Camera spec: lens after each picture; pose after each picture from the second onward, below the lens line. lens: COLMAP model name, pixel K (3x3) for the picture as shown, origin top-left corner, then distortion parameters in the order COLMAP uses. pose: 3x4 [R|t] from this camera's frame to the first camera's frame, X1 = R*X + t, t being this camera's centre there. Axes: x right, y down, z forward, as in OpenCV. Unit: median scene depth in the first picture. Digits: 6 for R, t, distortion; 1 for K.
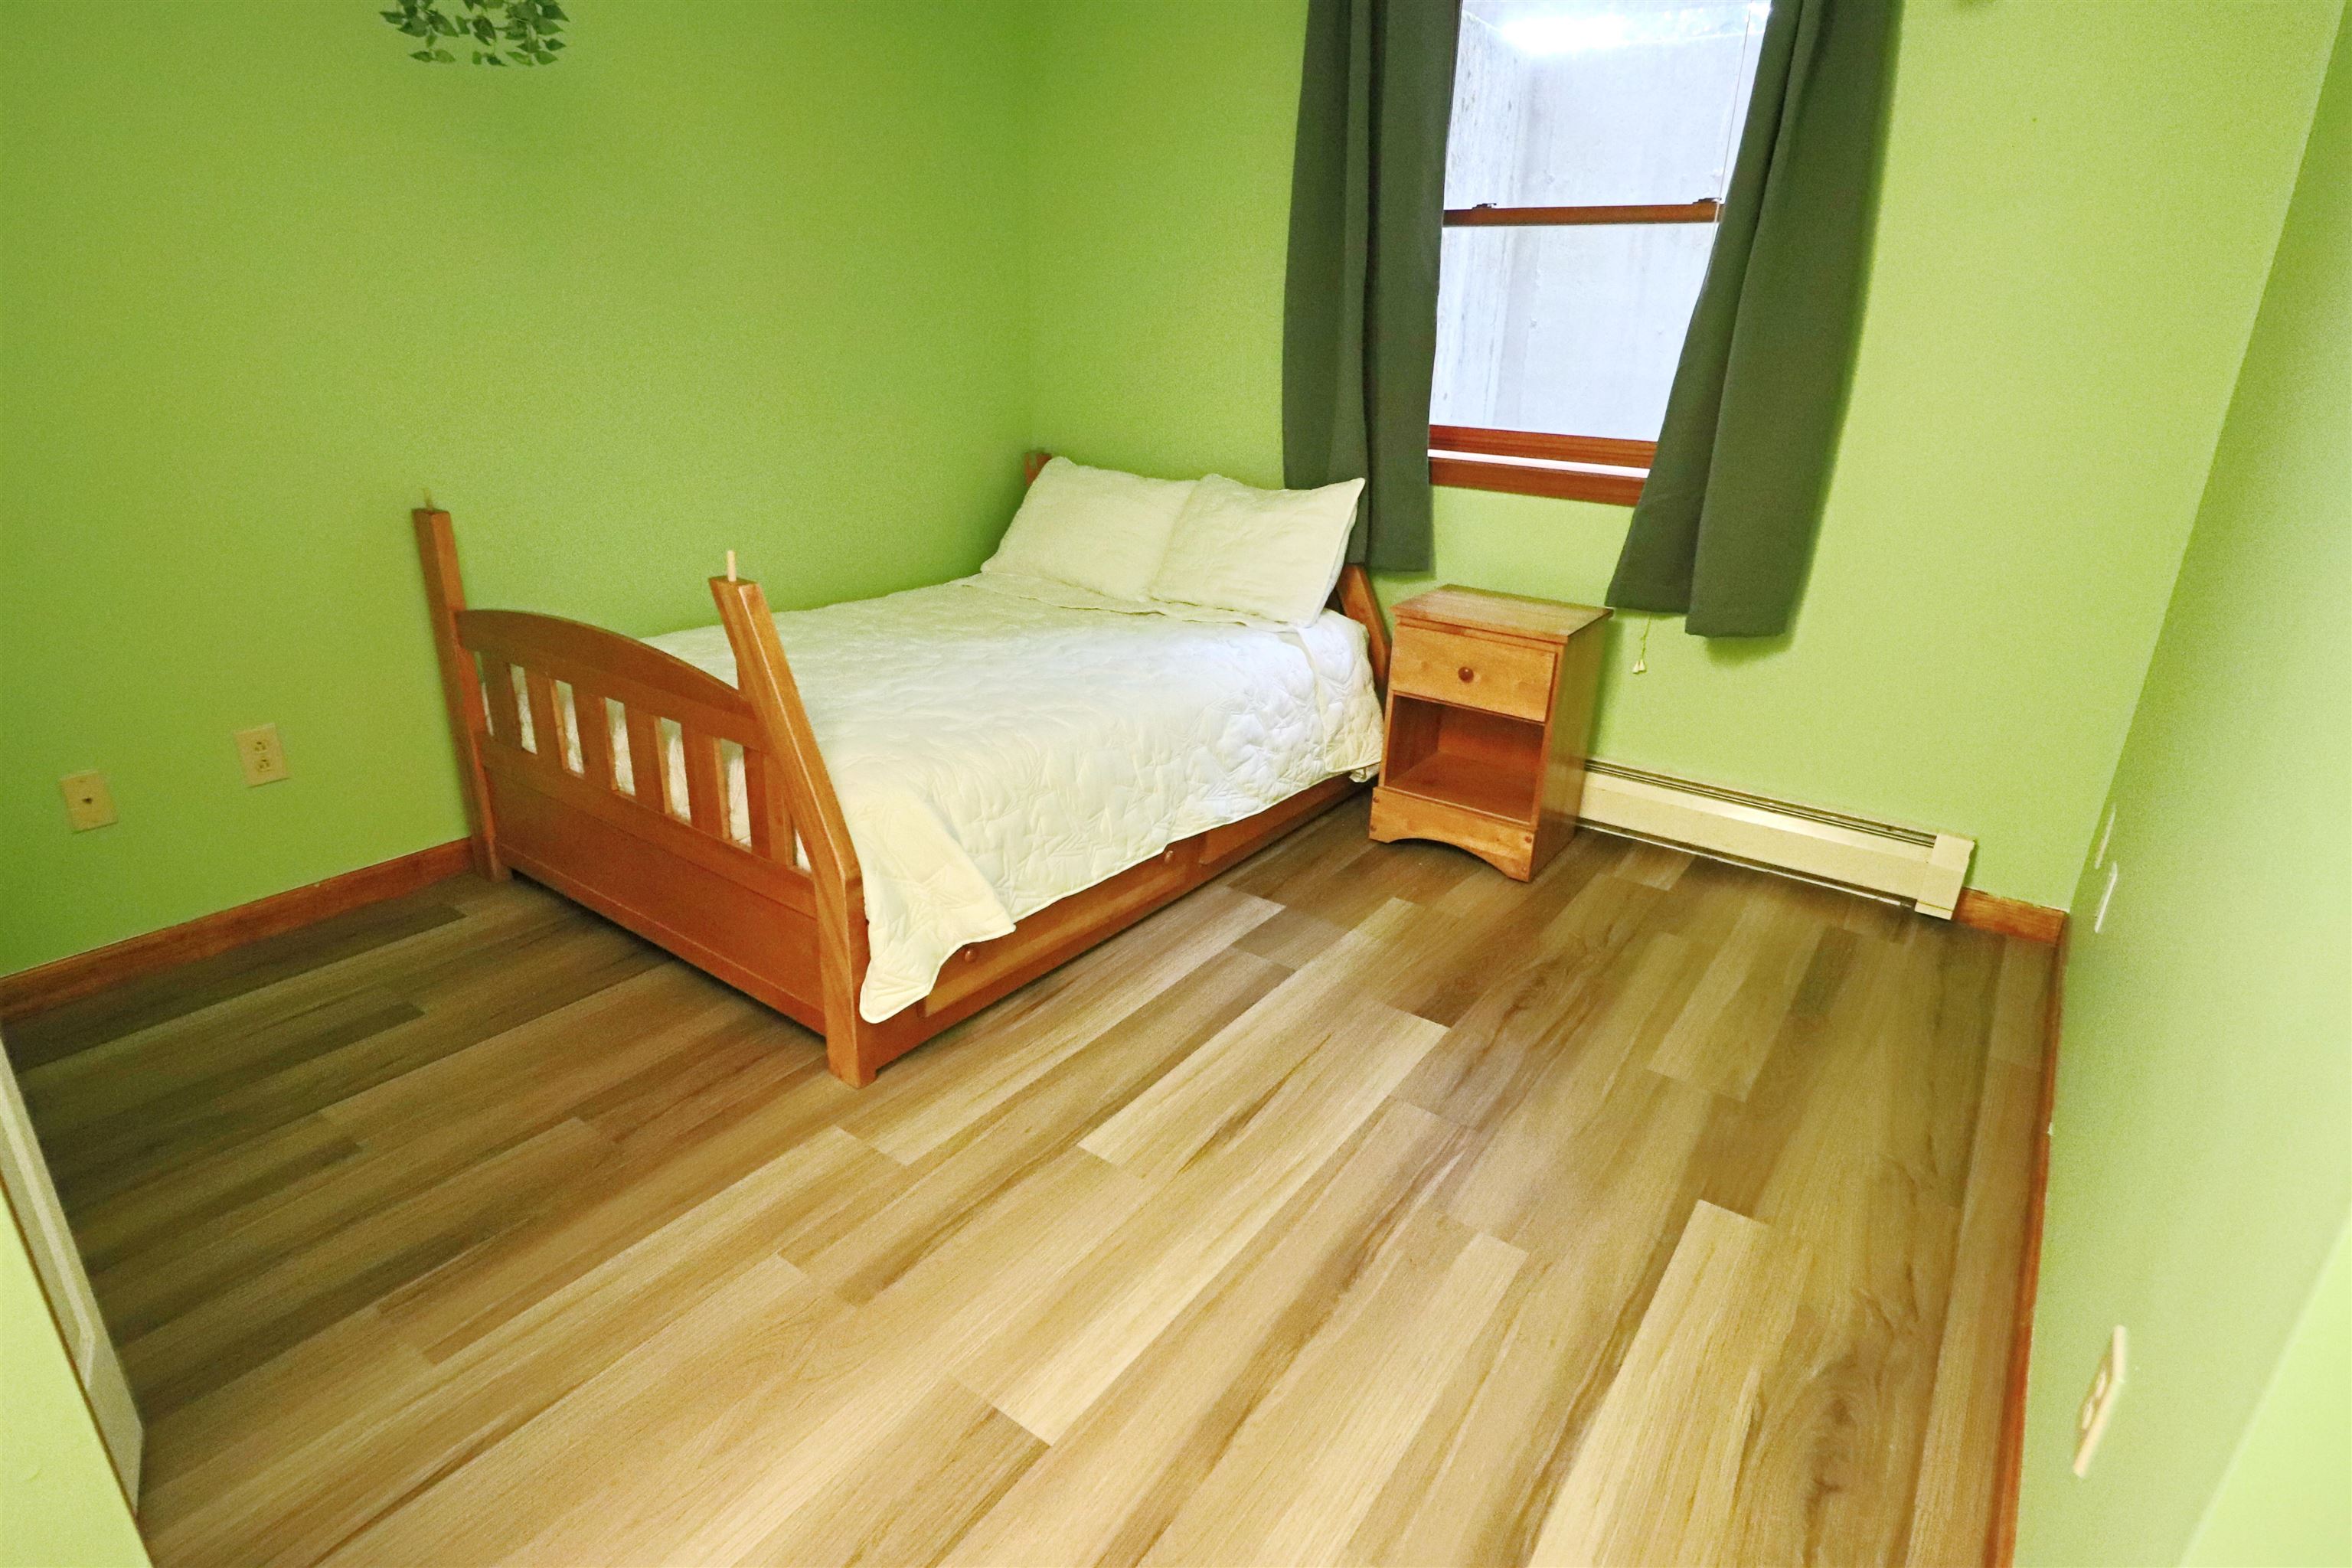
lens RADIAL K [[1218.3, 0, 1170.8], [0, 1218.3, 791.4], [0, 0, 1]] dist [-0.000516, -0.012783]
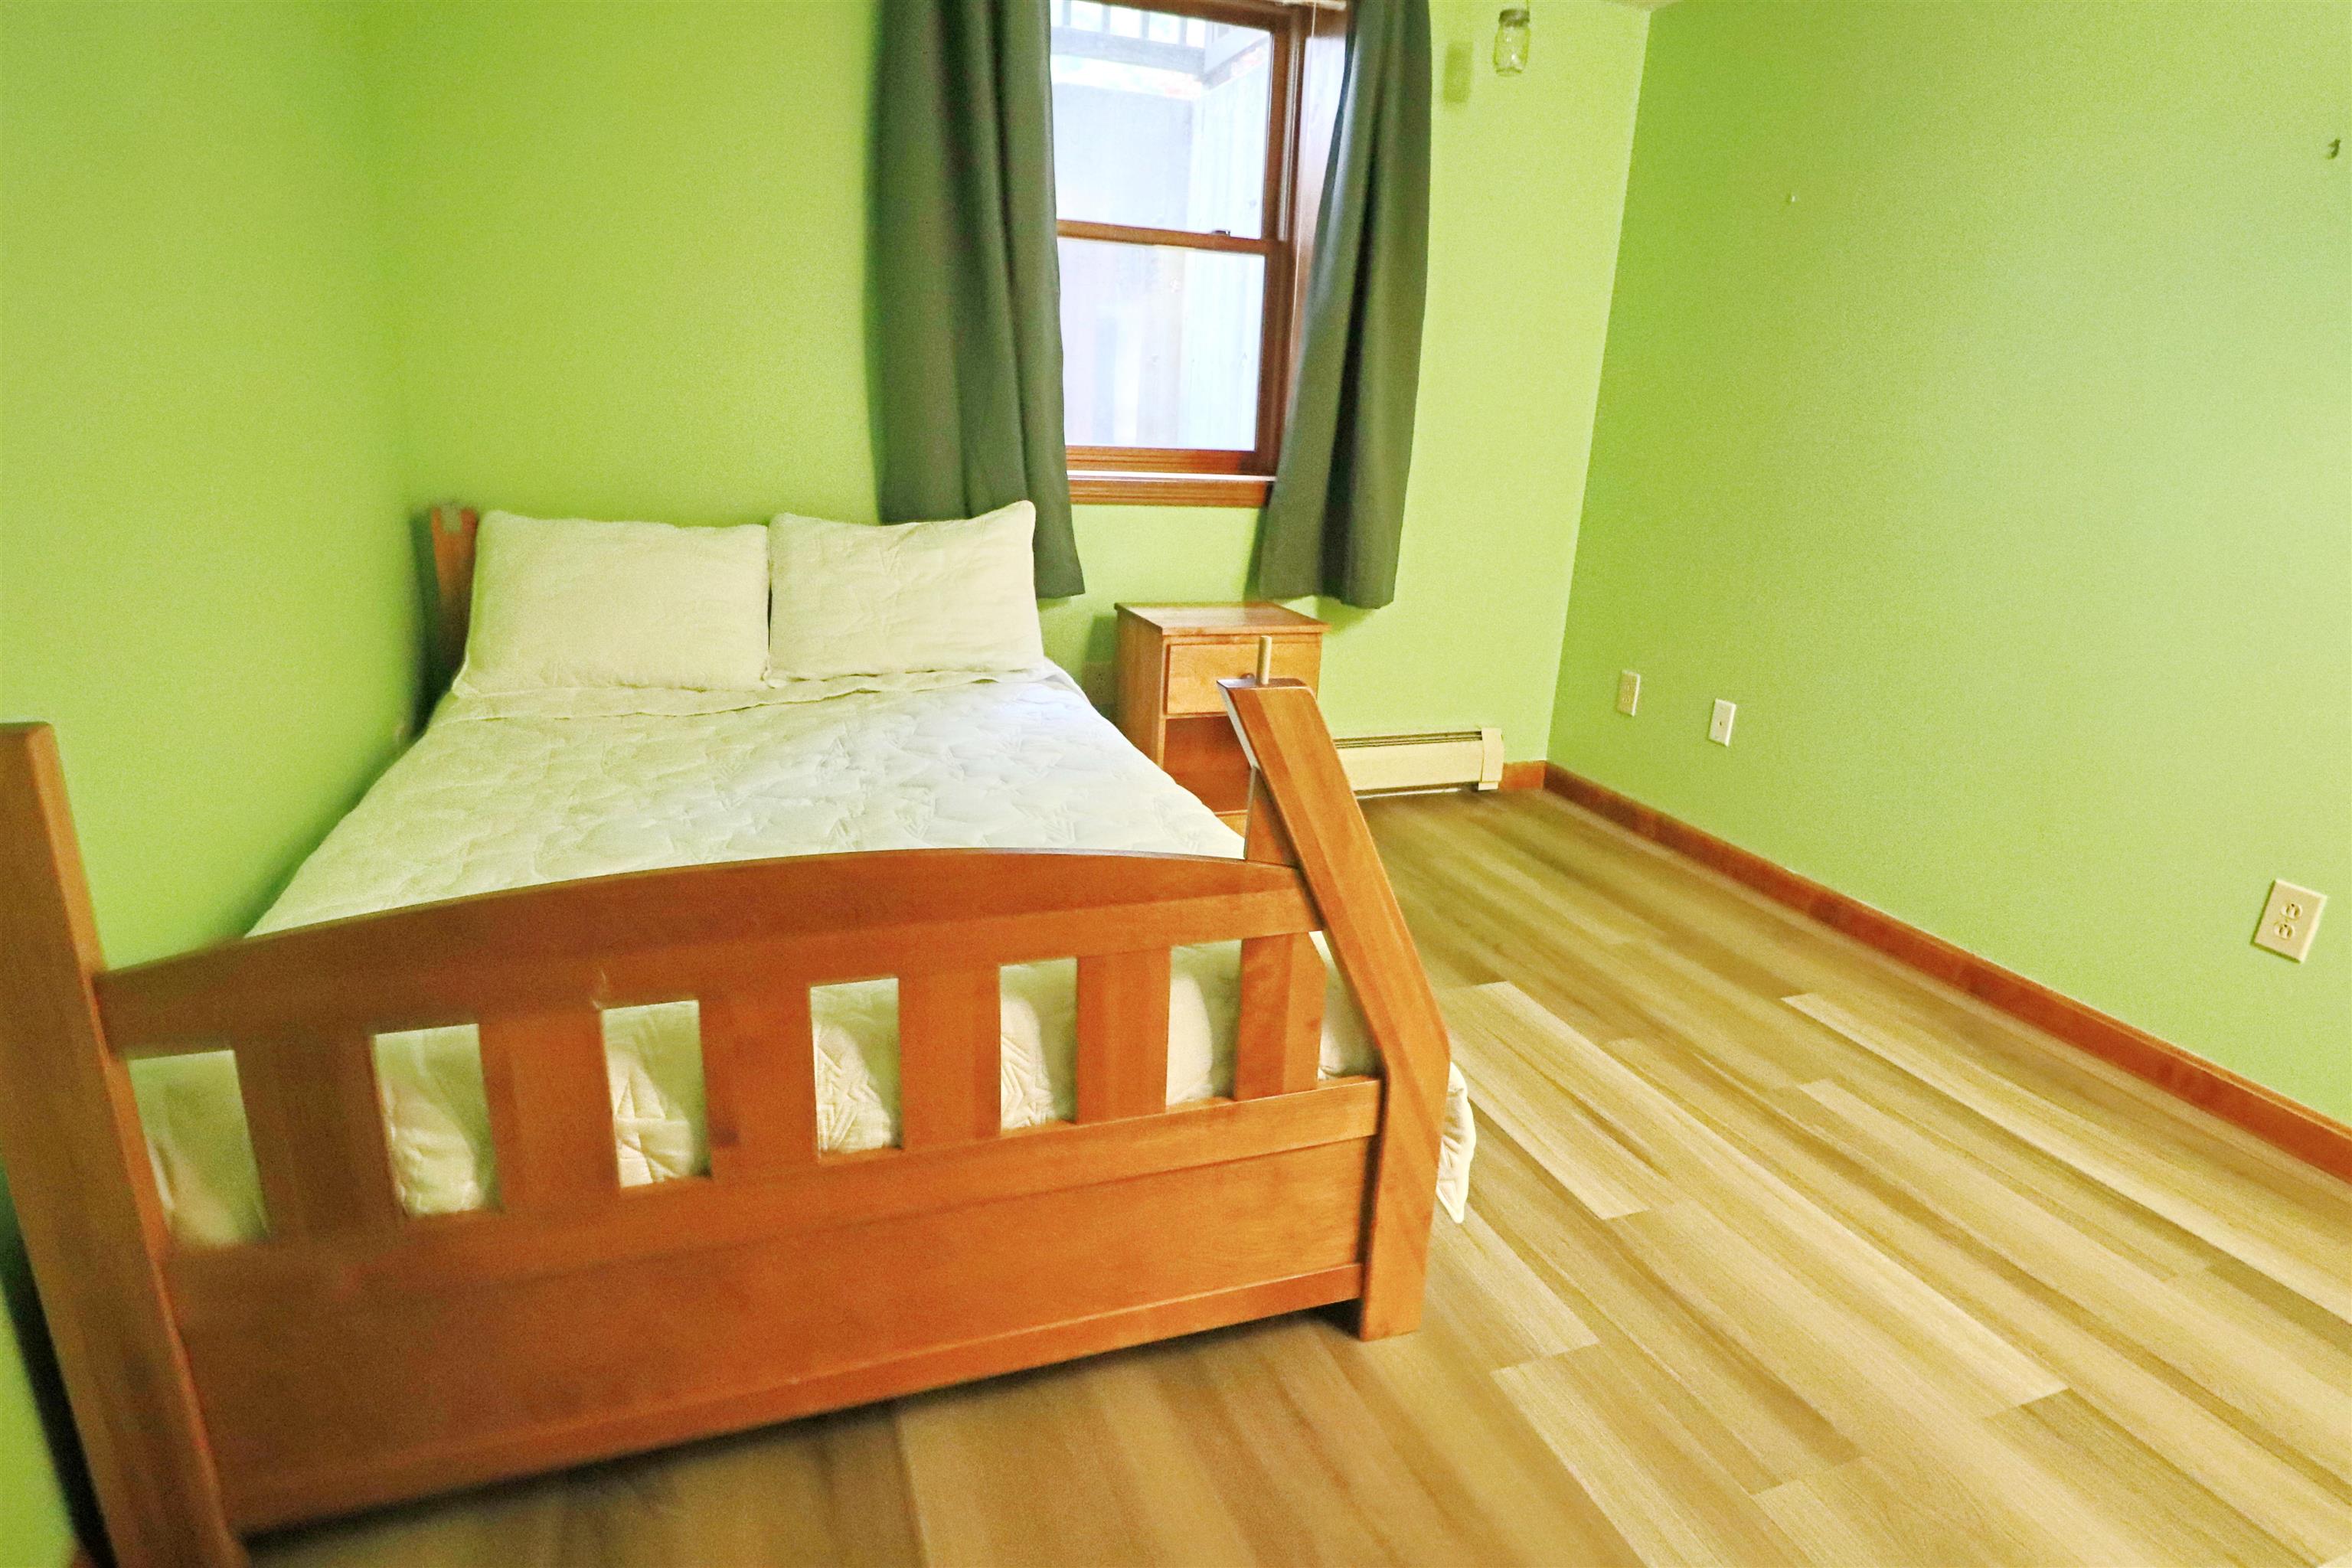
lens RADIAL K [[1218.3, 0, 1168.5], [0, 1218.3, 777.1], [0, 0, 1]] dist [-0.000516, -0.012783]
pose [[0.563769, -0.242133, 0.789643, -0.731069], [0.274923, 0.956557, 0.097033, -0.161268], [-0.778834, 0.162387, 0.605845, 0.540197]]
